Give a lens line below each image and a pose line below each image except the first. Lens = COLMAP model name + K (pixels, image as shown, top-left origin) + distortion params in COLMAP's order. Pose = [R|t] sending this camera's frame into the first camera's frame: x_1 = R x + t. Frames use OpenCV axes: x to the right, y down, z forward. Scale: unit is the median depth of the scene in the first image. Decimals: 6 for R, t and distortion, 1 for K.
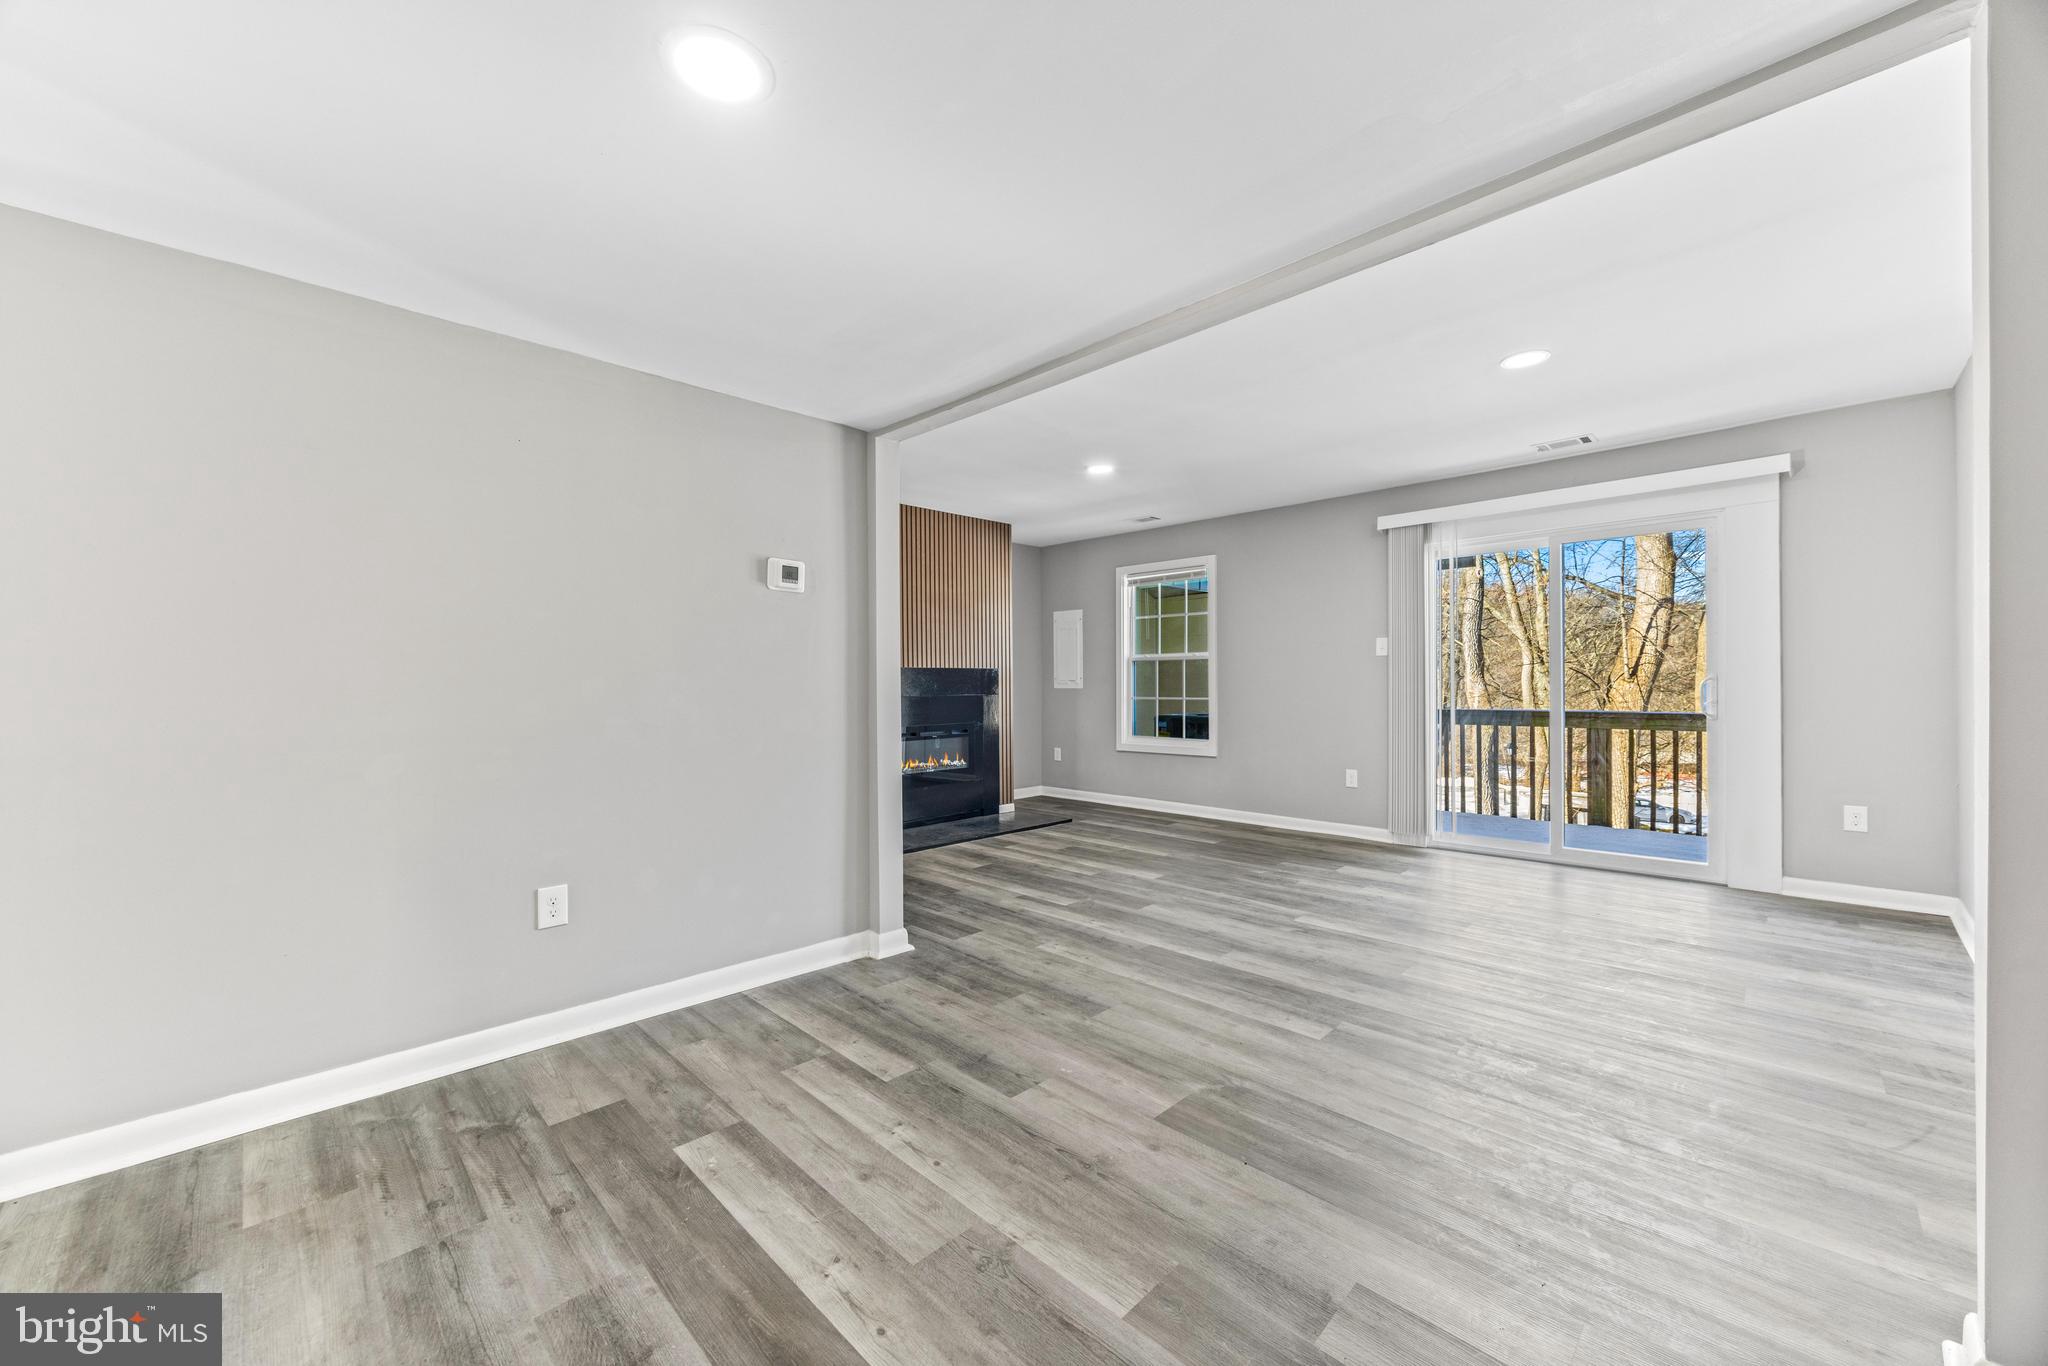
lens RADIAL K [[771.8, 0, 1023.4], [0, 771.8, 692.5], [0, 0, 1]] dist [-0.003654, -0.000106]
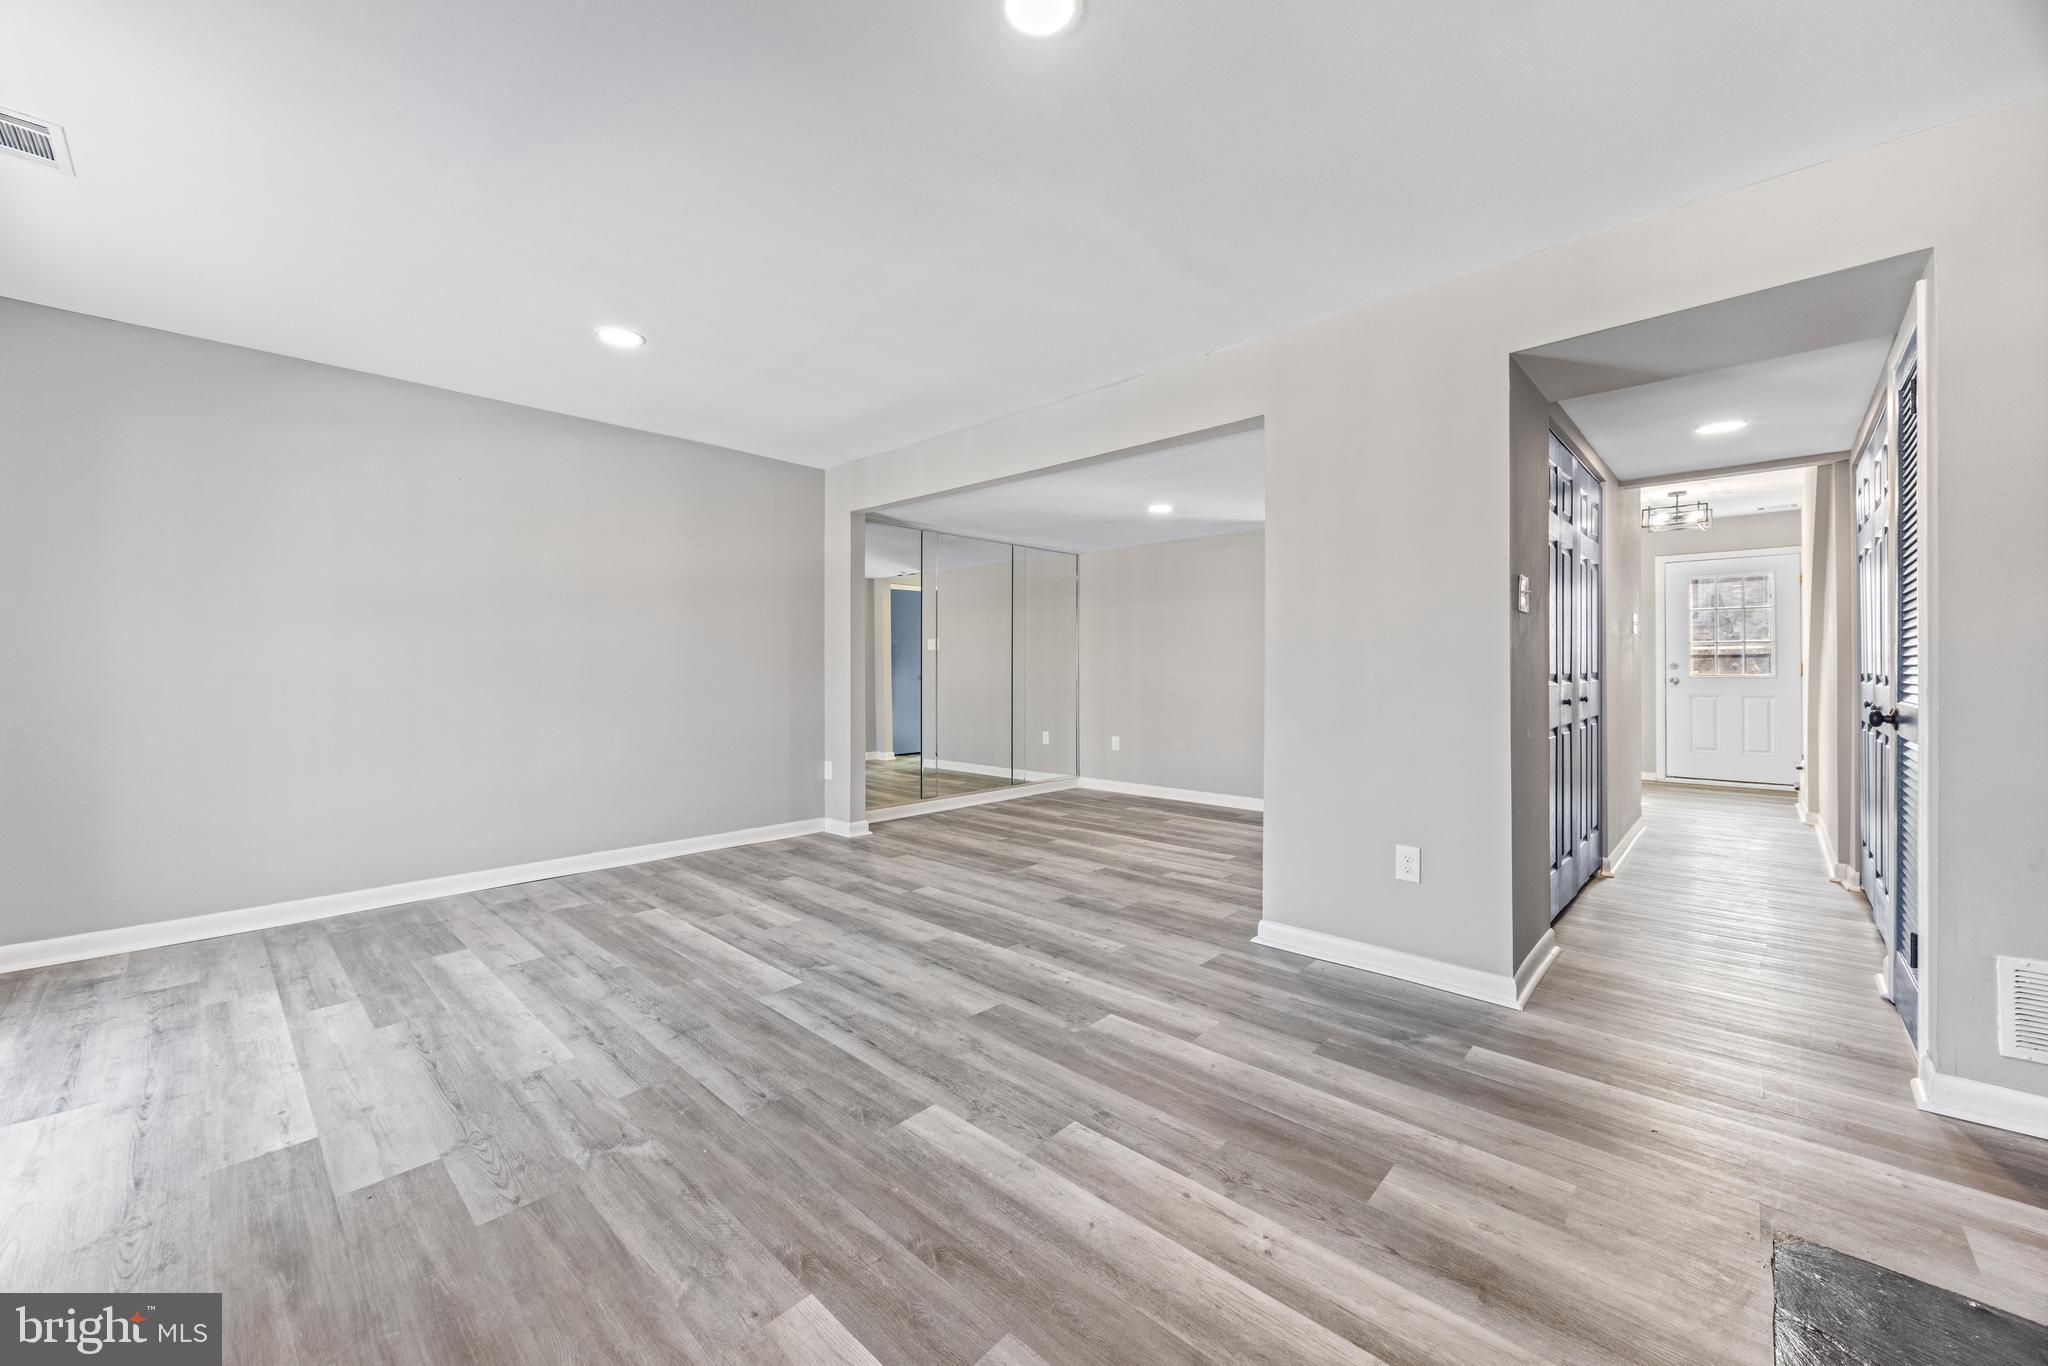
lens RADIAL K [[775.7, 0, 1021.6], [0, 775.7, 687.1], [0, 0, 1]] dist [-0.003111, -0.000221]
pose [[-0.999310, 0.005331, -0.036769, 0.118011], [0.004070, 0.999403, 0.034310, -0.013632], [0.036930, 0.034137, -0.998735, 1.276808]]
